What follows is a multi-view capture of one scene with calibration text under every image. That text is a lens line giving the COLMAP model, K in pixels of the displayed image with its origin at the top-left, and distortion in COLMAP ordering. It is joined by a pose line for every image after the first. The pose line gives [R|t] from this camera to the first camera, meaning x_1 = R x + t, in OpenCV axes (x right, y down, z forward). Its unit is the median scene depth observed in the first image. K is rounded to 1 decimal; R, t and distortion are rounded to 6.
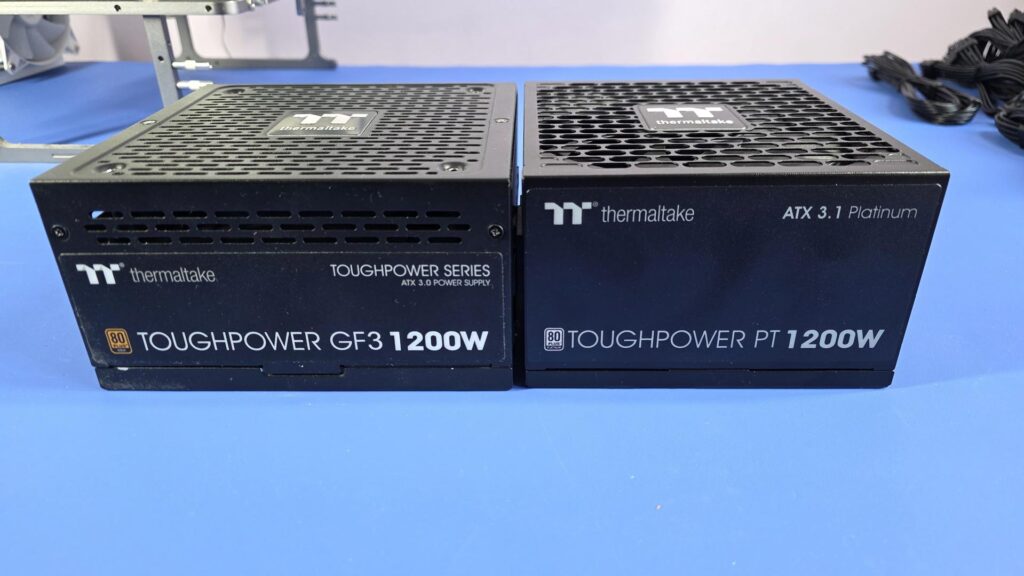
lens RADIAL K [[712.4, 0, 512.0], [0, 712.4, 288.0], [0, 0, 1]] dist [0.089658, -0.203711]
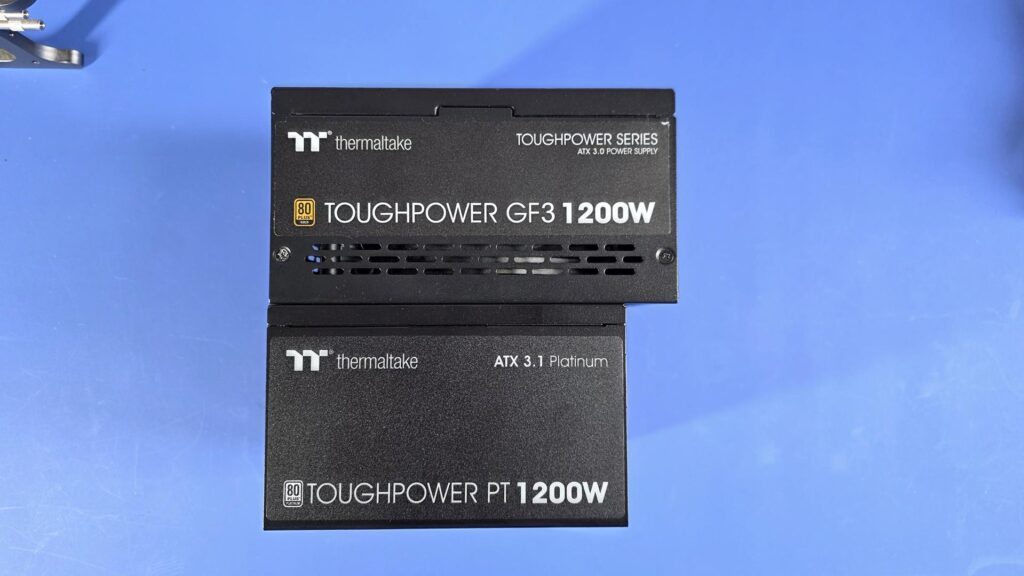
lens RADIAL K [[712.4, 0, 512.0], [0, 712.4, 288.0], [0, 0, 1]] dist [0.089658, -0.203711]
pose [[0.999141, 0.008836, 0.040491, -0.290862], [0.012565, 0.866445, -0.499114, 0.709032], [-0.039494, 0.499194, 0.865590, 0.139093]]
